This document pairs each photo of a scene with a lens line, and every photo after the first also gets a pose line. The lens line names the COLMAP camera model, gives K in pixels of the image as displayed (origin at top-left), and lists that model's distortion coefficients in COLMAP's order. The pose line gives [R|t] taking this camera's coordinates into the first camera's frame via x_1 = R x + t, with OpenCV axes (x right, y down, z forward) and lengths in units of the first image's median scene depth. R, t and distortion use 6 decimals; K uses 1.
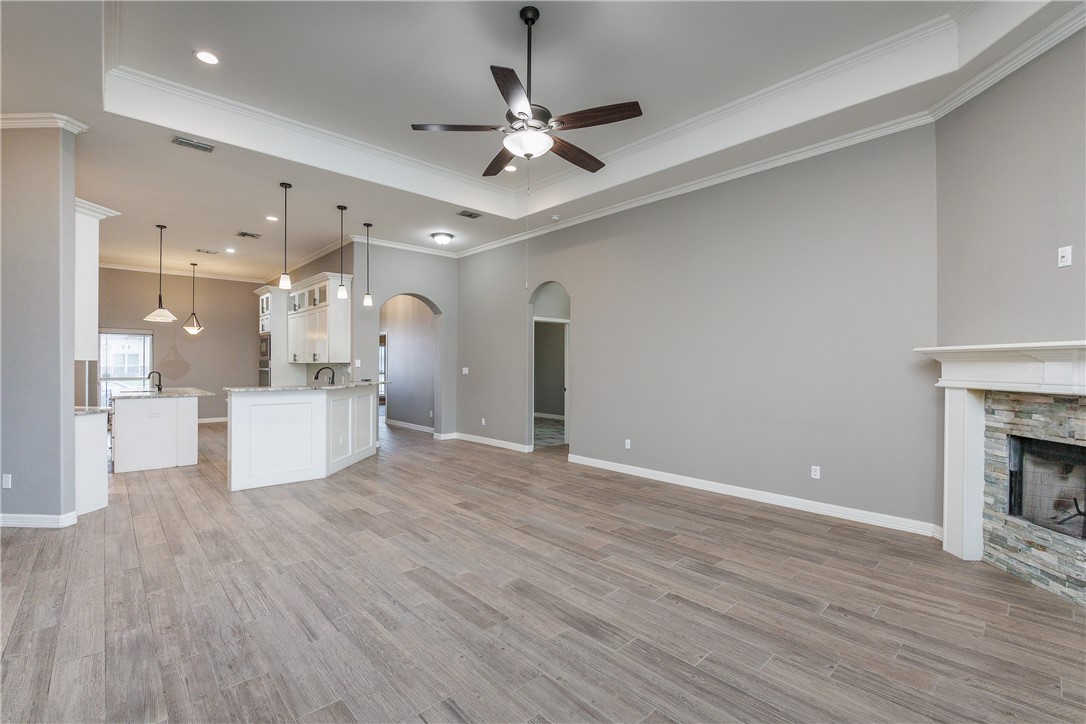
lens RADIAL K [[476.0, 0, 539.0], [0, 476.0, 363.1], [0, 0, 1]] dist [-0.021093, 0.002900]
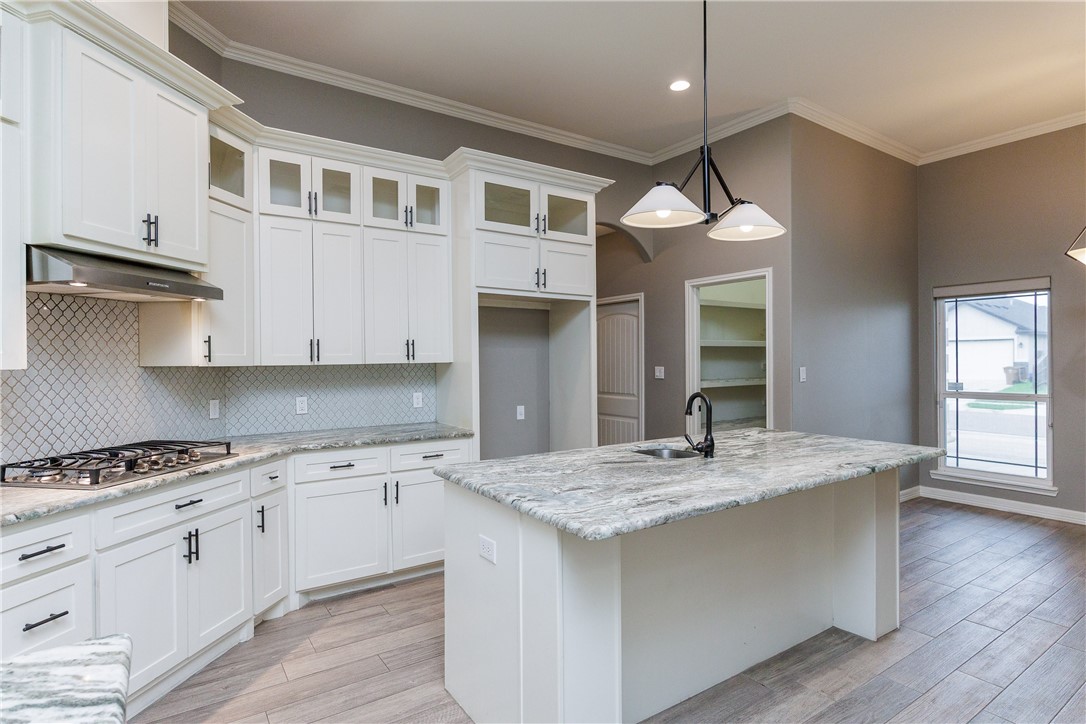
lens RADIAL K [[567.5, 0, 547.3], [0, 567.5, 353.9], [0, 0, 1]] dist [-0.005732, -0.002180]
pose [[-0.148949, -0.009679, -0.988797, -0.834357], [0.010134, 0.999885, -0.011314, -0.011695], [0.988793, -0.011706, -0.148834, 1.844274]]
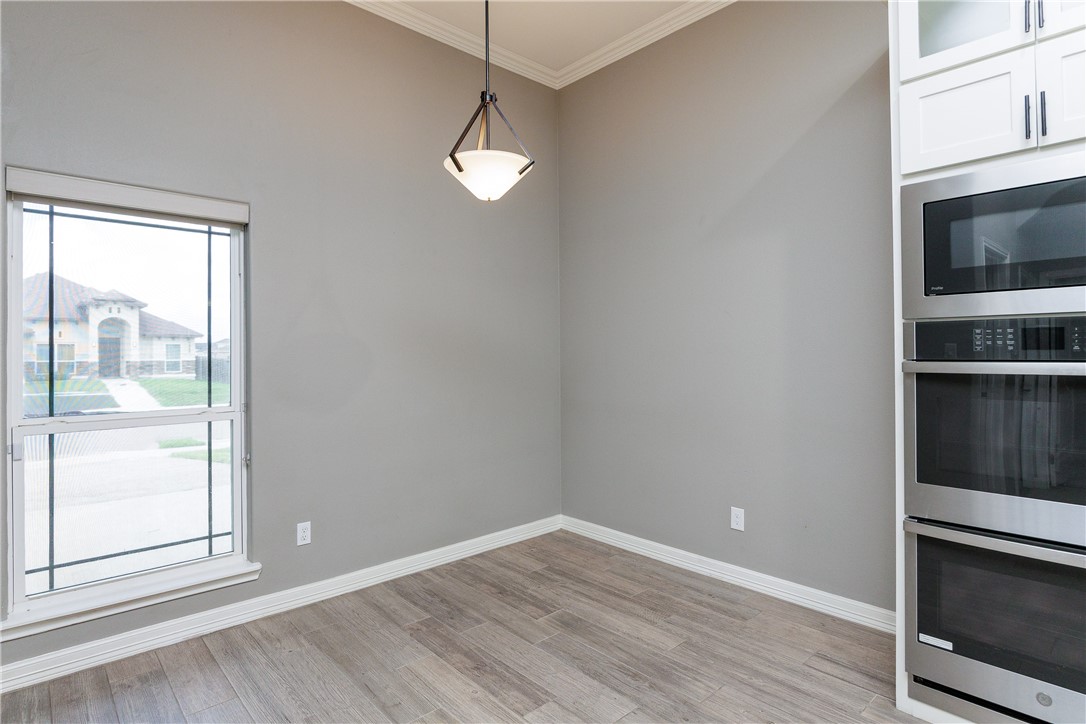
lens RADIAL K [[567.5, 0, 544.8], [0, 567.5, 351.8], [0, 0, 1]] dist [-0.005732, -0.002180]
pose [[0.999904, -0.009196, 0.010405, -1.959899], [0.009214, 0.999956, -0.001757, 0.012596], [-0.010389, 0.001852, 0.999944, 2.040530]]
